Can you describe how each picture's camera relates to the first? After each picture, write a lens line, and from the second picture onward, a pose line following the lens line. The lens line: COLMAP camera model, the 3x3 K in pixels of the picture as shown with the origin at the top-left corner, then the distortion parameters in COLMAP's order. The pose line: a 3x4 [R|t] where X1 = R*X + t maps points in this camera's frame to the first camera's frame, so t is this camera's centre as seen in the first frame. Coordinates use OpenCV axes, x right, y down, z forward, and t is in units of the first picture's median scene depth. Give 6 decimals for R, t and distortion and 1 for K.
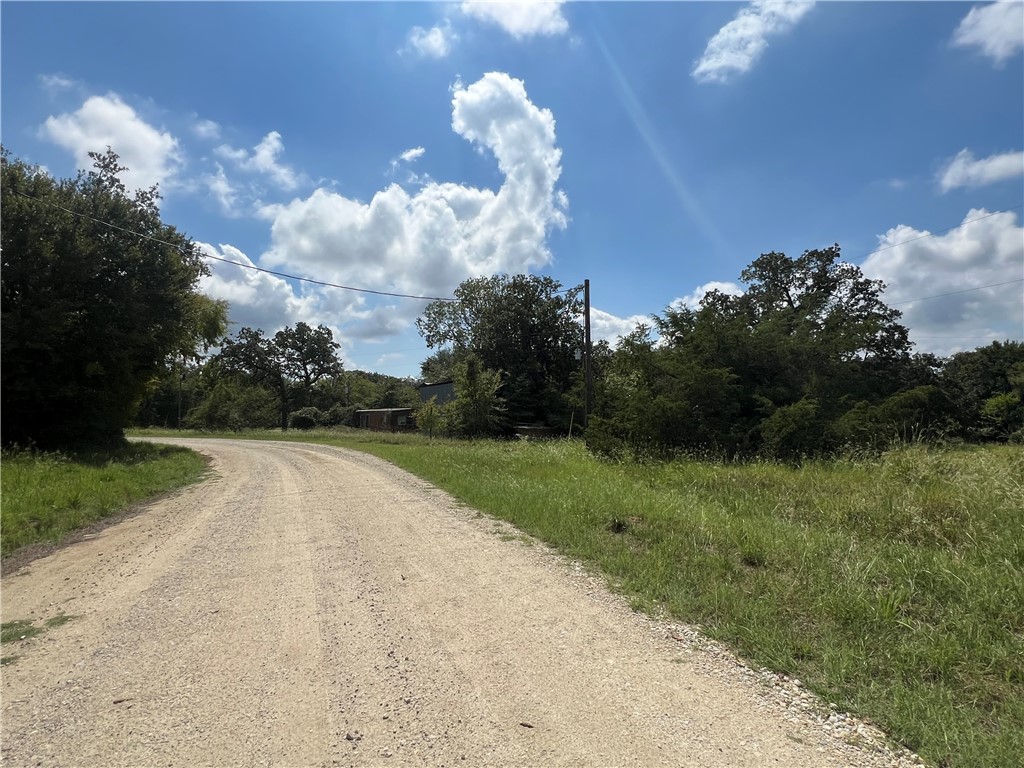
lens RADIAL K [[575.5, 0, 512.0], [0, 575.5, 384.0], [0, 0, 1]] dist [0.002615, -0.000511]
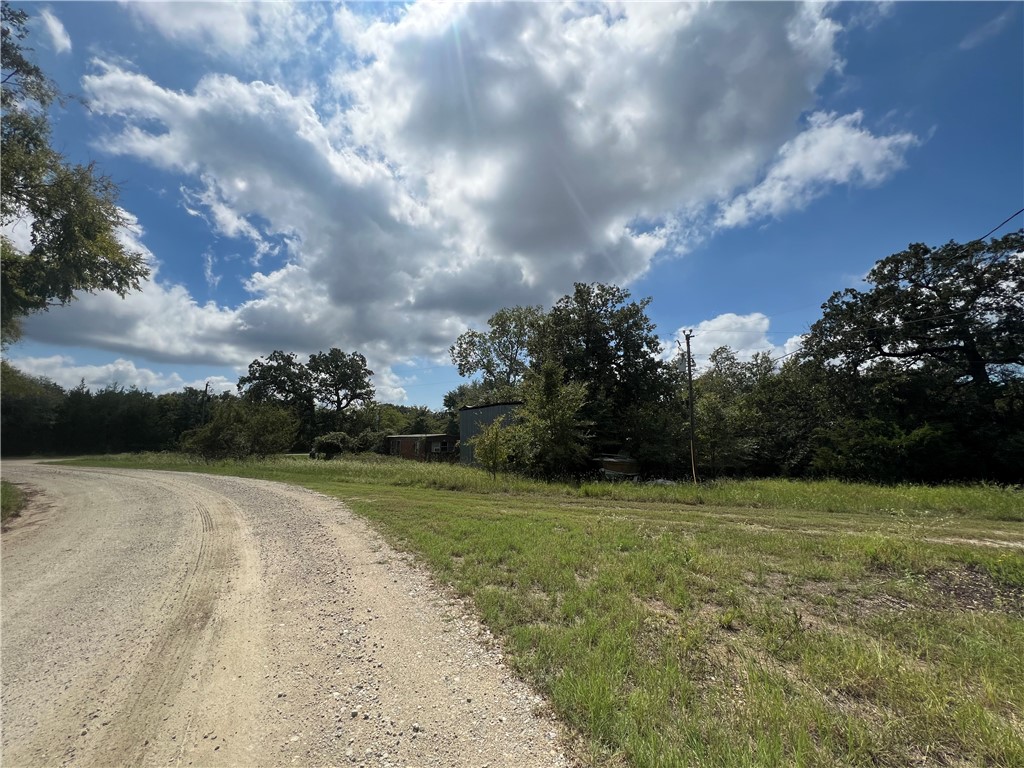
lens RADIAL K [[408.6, 0, 512.0], [0, 408.6, 384.0], [0, 0, 1]] dist [-0.001263, -0.000048]
pose [[0.999247, 0.016276, 0.035211, -0.078628], [-0.013181, 0.996172, -0.086413, 0.013886], [-0.036483, 0.085884, 0.995637, 0.273623]]
